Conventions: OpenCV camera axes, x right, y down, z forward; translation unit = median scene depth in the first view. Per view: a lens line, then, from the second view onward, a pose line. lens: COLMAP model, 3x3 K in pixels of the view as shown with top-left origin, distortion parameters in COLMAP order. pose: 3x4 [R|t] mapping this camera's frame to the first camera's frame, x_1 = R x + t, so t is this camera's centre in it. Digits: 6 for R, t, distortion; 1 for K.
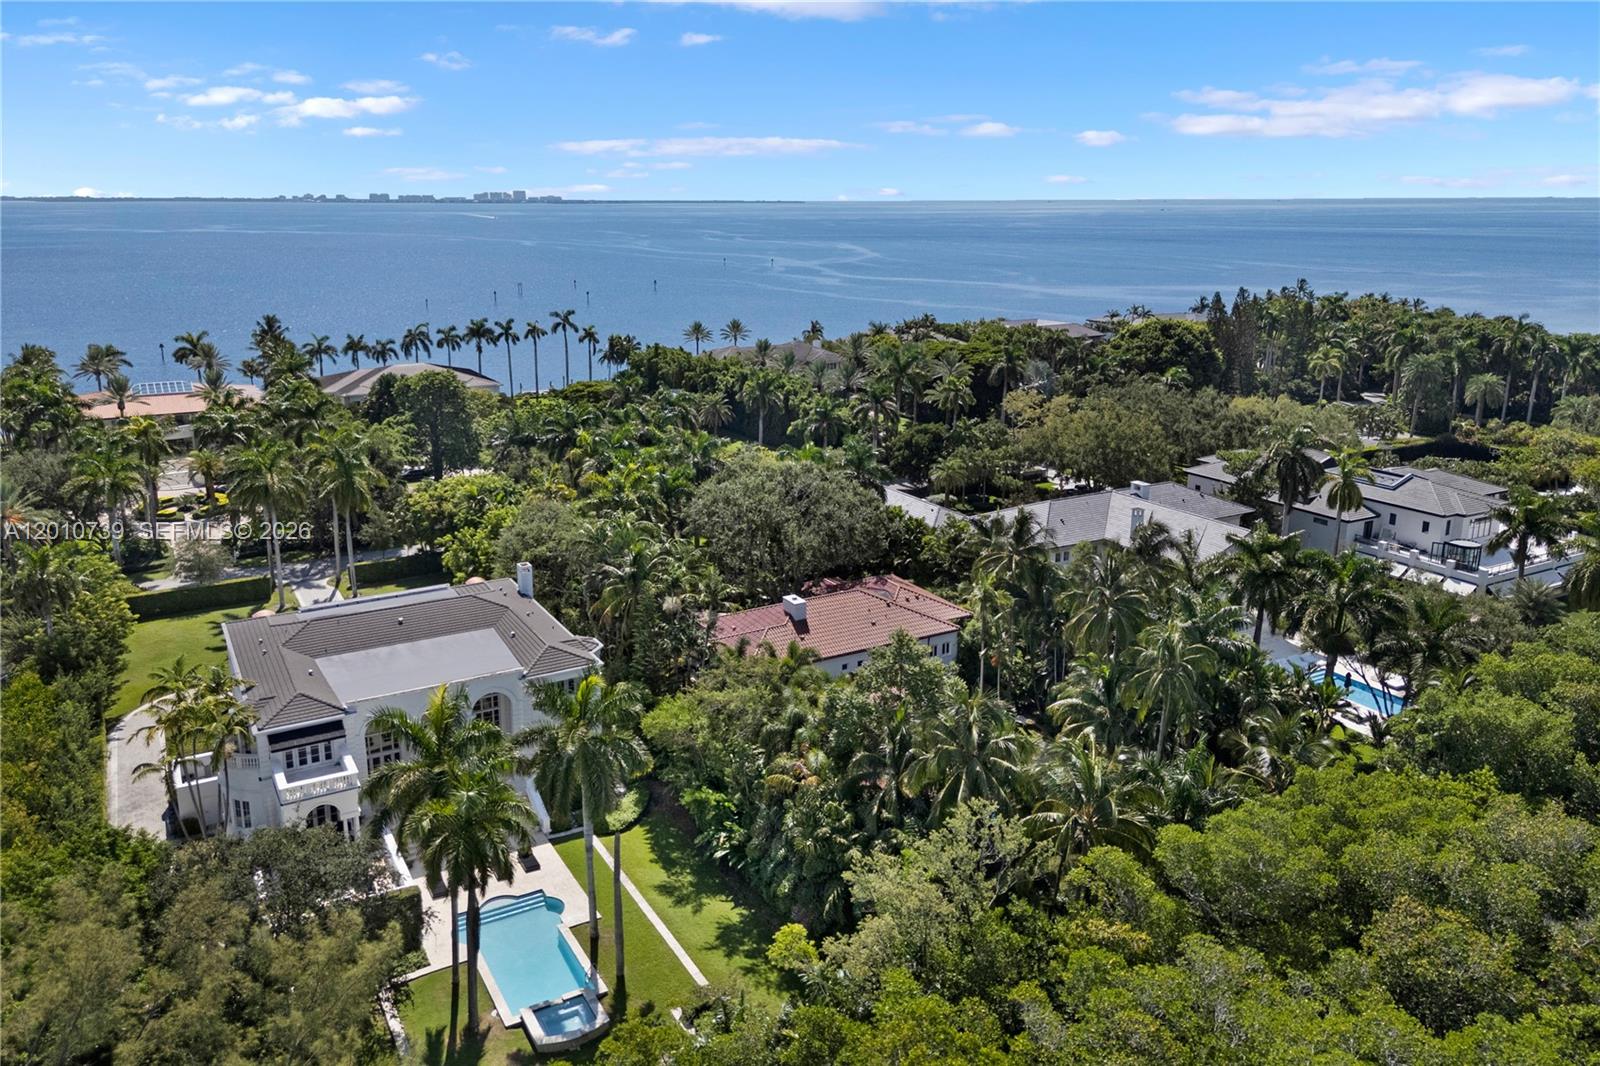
lens RADIAL K [[1189.4, 0, 801.1], [0, 1189.4, 460.4], [0, 0, 1]] dist [0.084654, -0.108374]
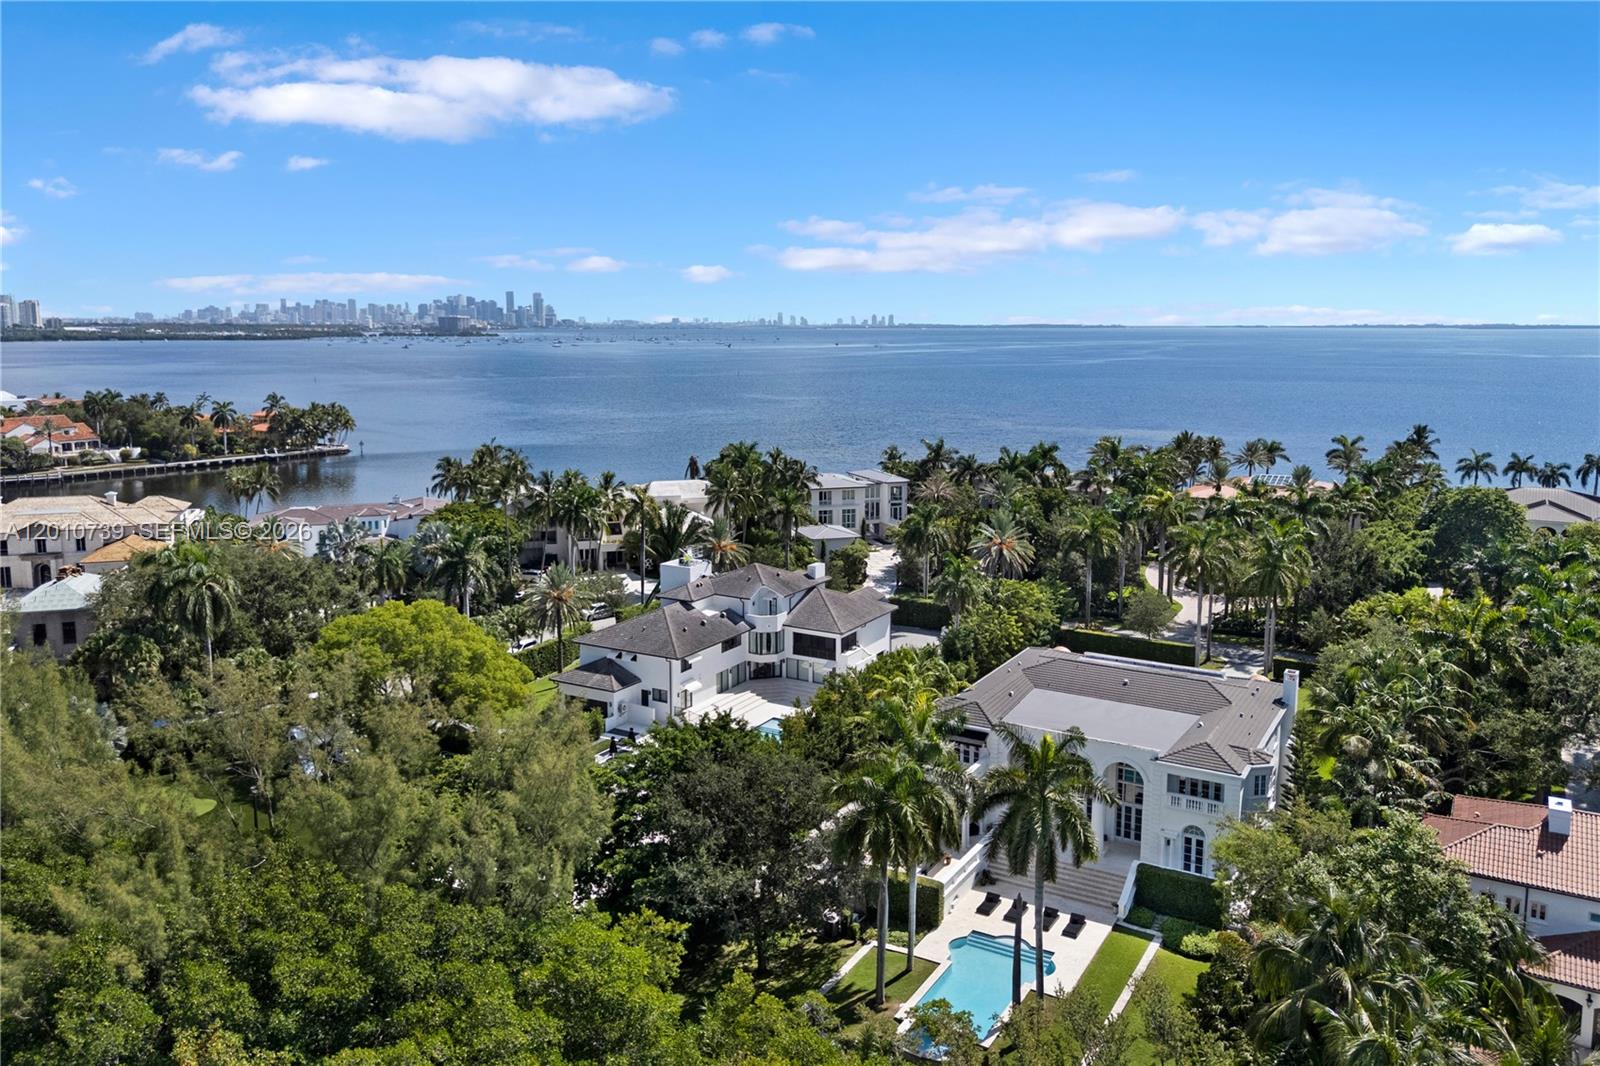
lens RADIAL K [[1178.1, 0, 810.9], [0, 1178.1, 413.9], [0, 0, 1]] dist [0.029135, -0.007342]
pose [[0.492613, 0.060824, -0.868120, 0.213873], [-0.181565, 0.982785, -0.034171, -0.006249], [0.851097, 0.174453, 0.495177, 0.106153]]
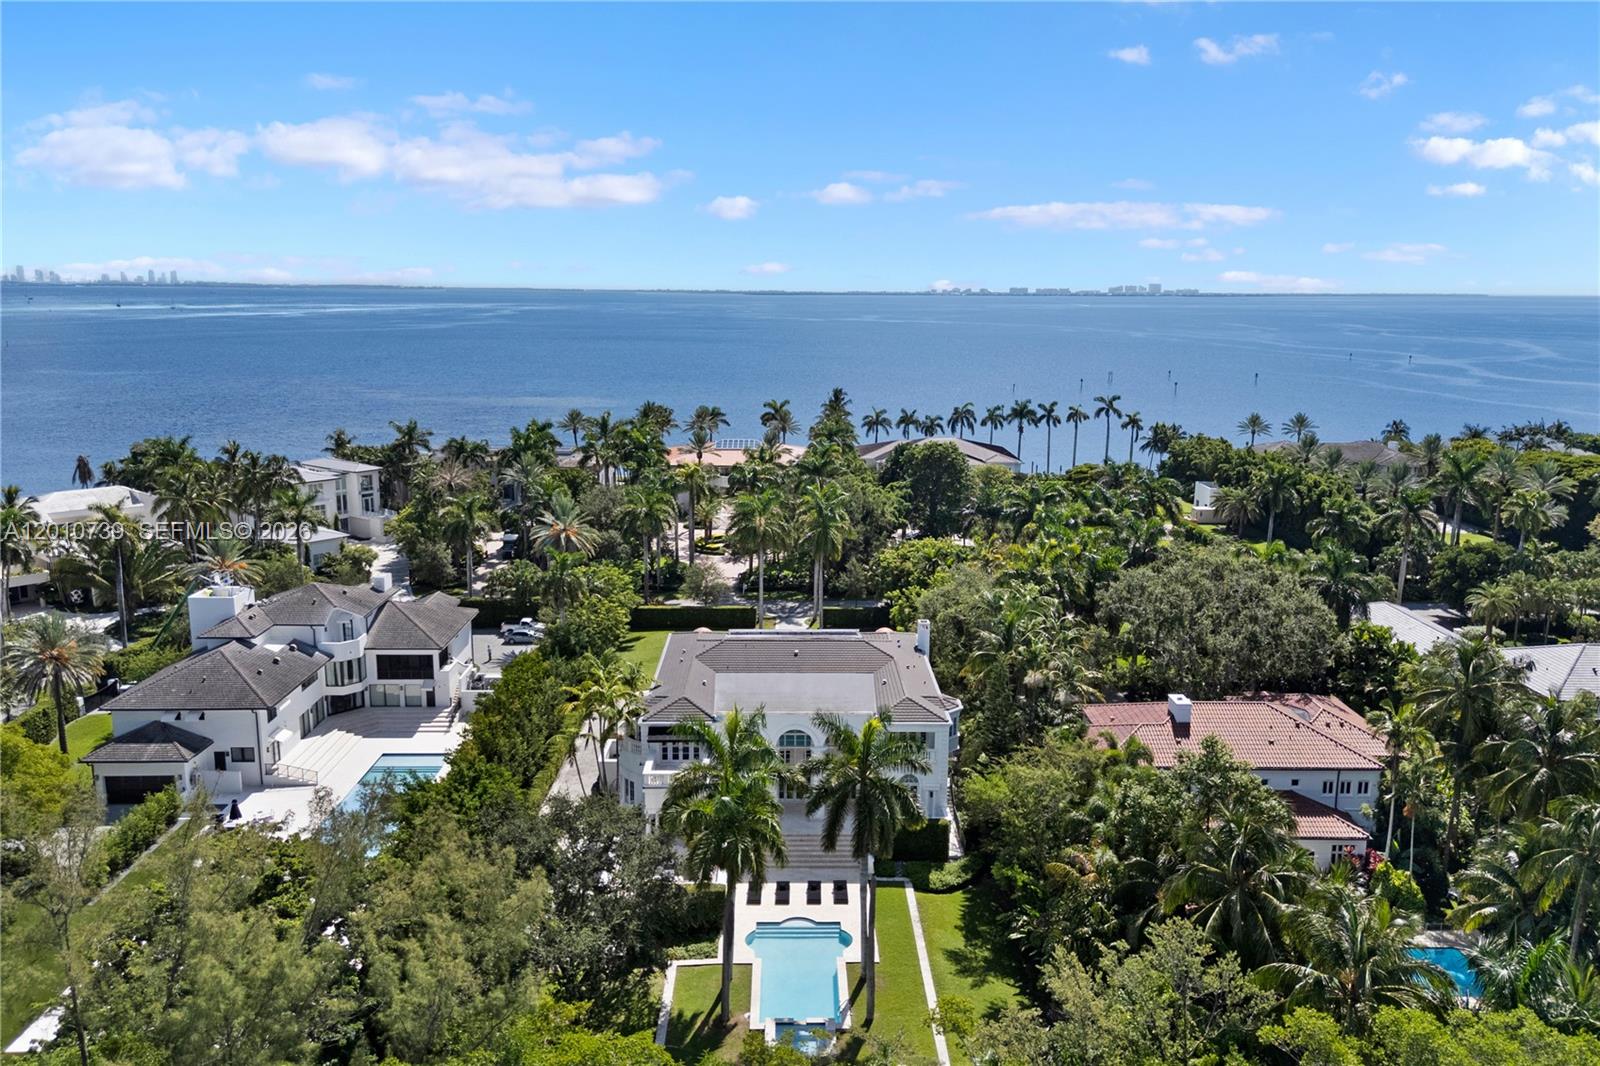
lens RADIAL K [[1189.4, 0, 801.1], [0, 1189.4, 460.4], [0, 0, 1]] dist [0.084654, -0.108374]
pose [[0.874026, 0.072167, -0.480489, 0.094285], [-0.107911, 0.993042, -0.047145, 0.004462], [0.473744, 0.093056, 0.875732, 0.012590]]
